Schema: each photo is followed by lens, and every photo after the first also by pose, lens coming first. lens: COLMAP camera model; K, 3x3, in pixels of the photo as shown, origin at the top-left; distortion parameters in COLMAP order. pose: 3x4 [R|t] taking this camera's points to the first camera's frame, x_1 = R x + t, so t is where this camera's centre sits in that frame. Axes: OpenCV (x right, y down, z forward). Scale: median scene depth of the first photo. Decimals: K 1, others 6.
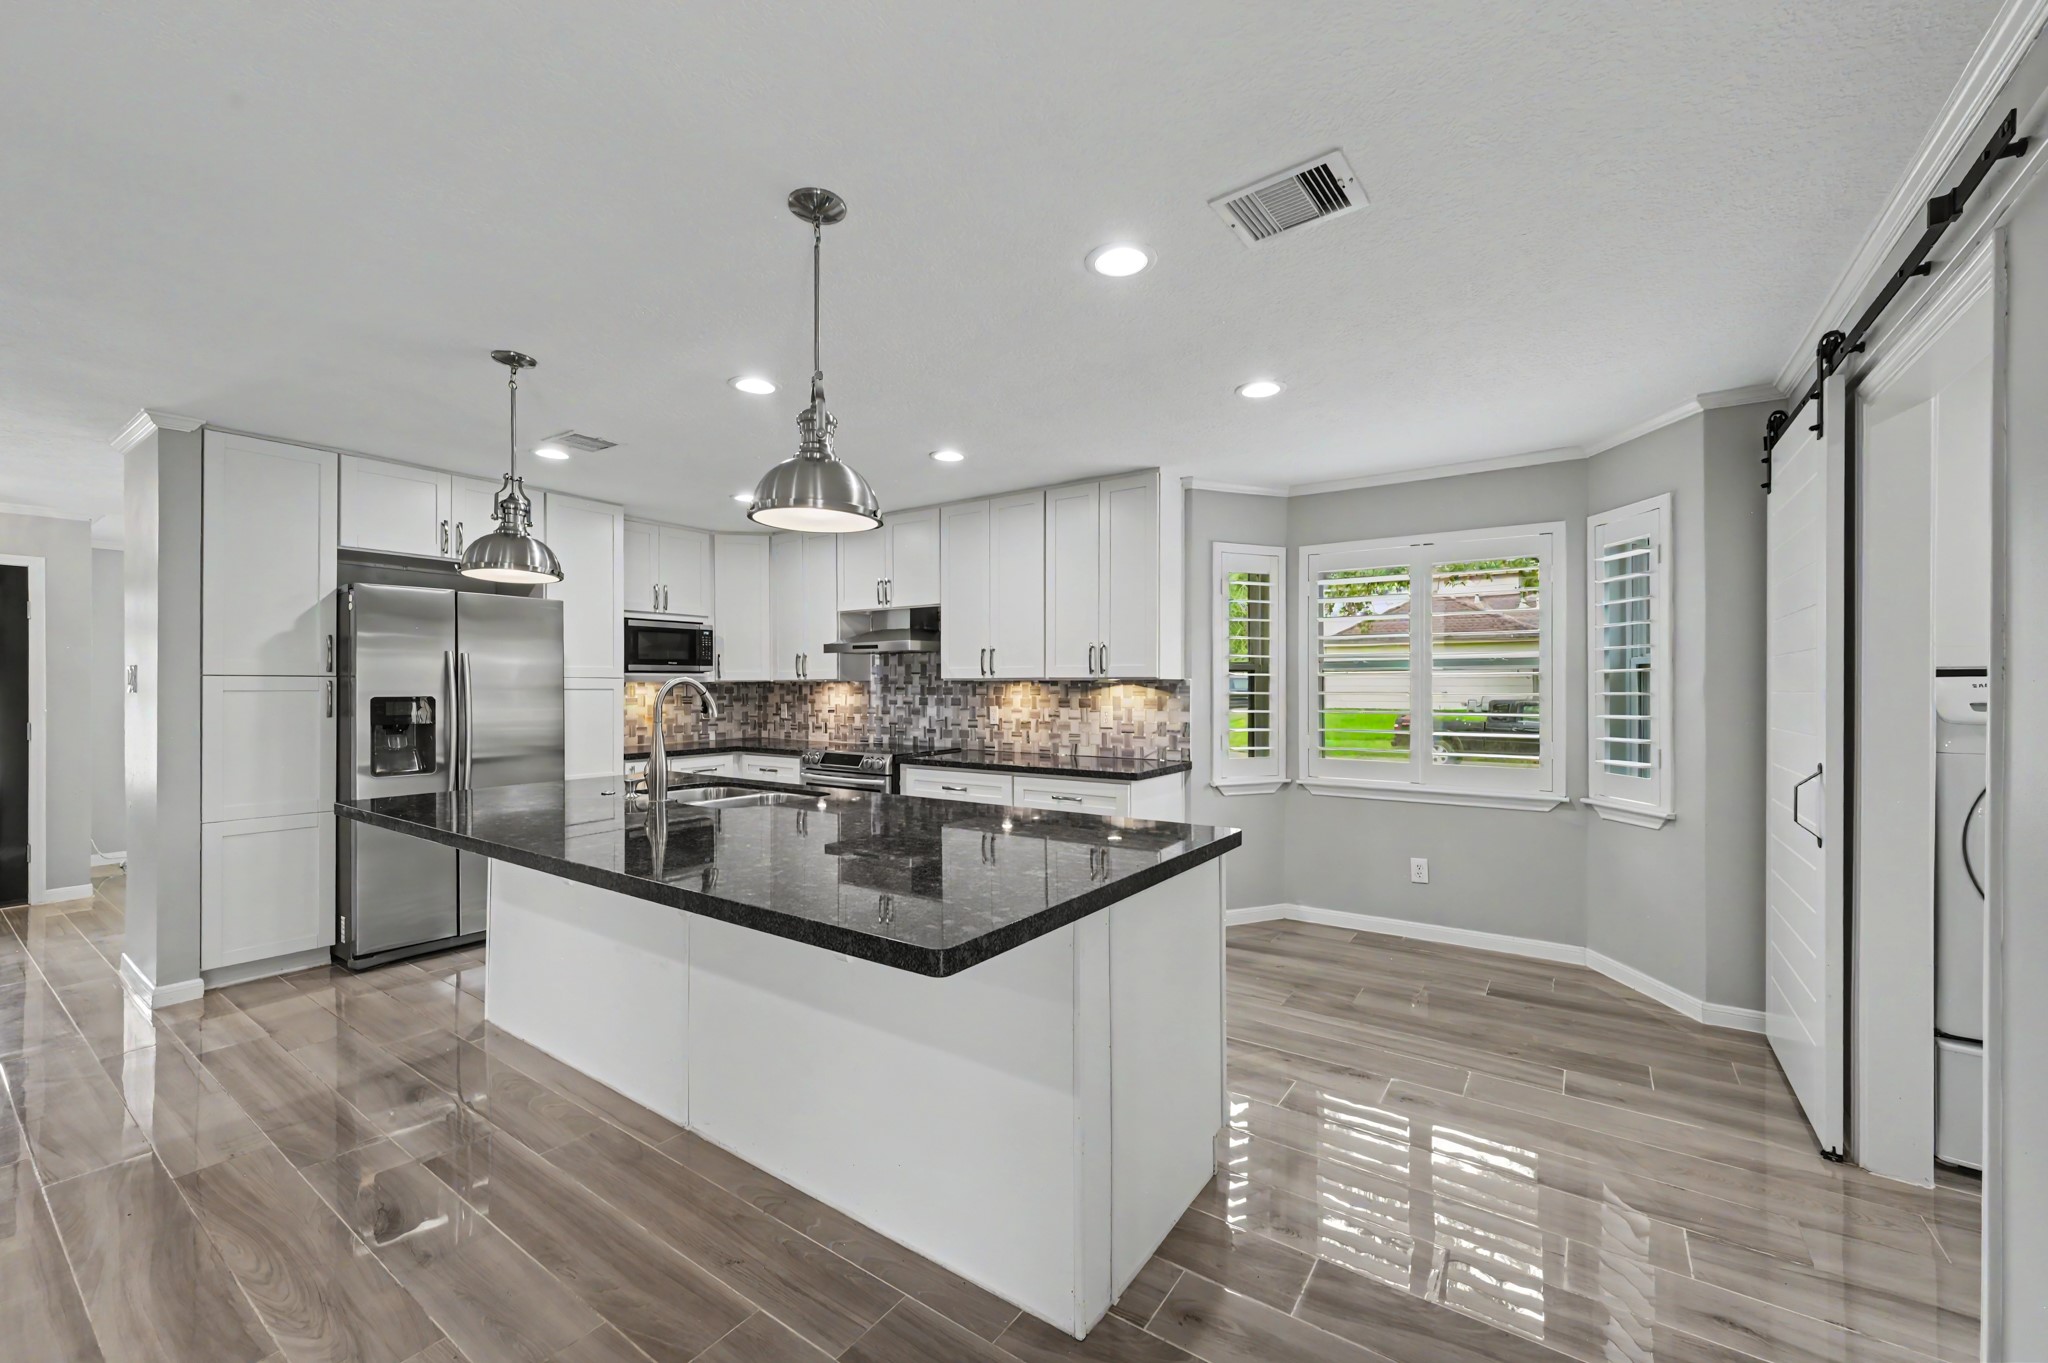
lens RADIAL K [[823.7, 0, 1018.7], [0, 823.7, 682.9], [0, 0, 1]] dist [0.003386, -0.000077]
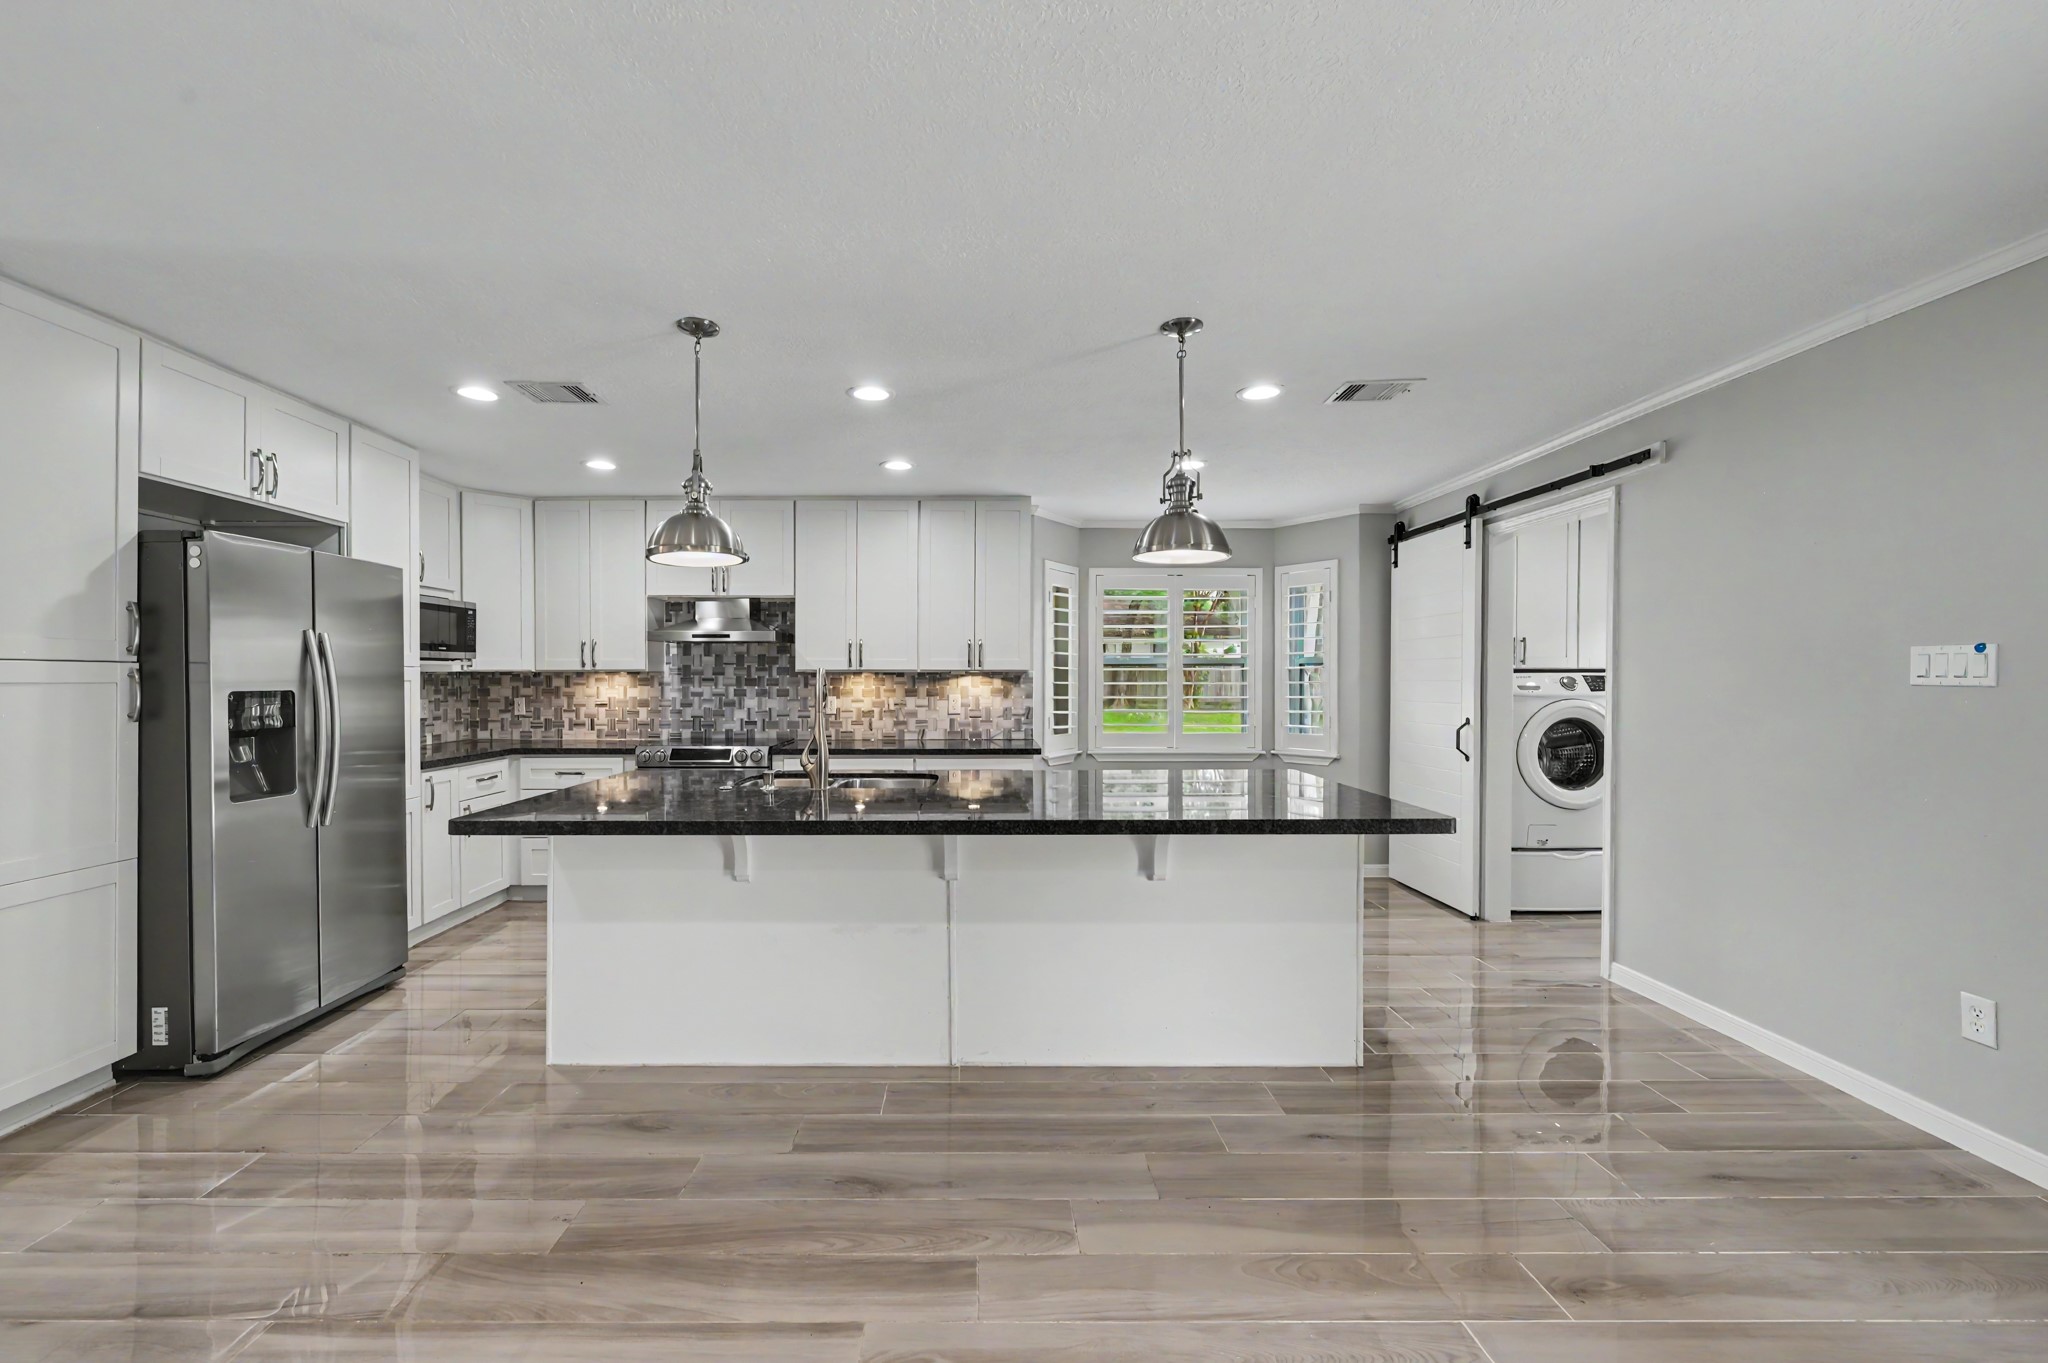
lens RADIAL K [[823.7, 0, 1026.7], [0, 823.7, 681.8], [0, 0, 1]] dist [0.003386, -0.000077]
pose [[0.818824, -0.002274, 0.574040, -0.501970], [-0.002718, 0.999966, 0.007839, 0.000851], [-0.574038, -0.007979, 0.818790, 0.009717]]
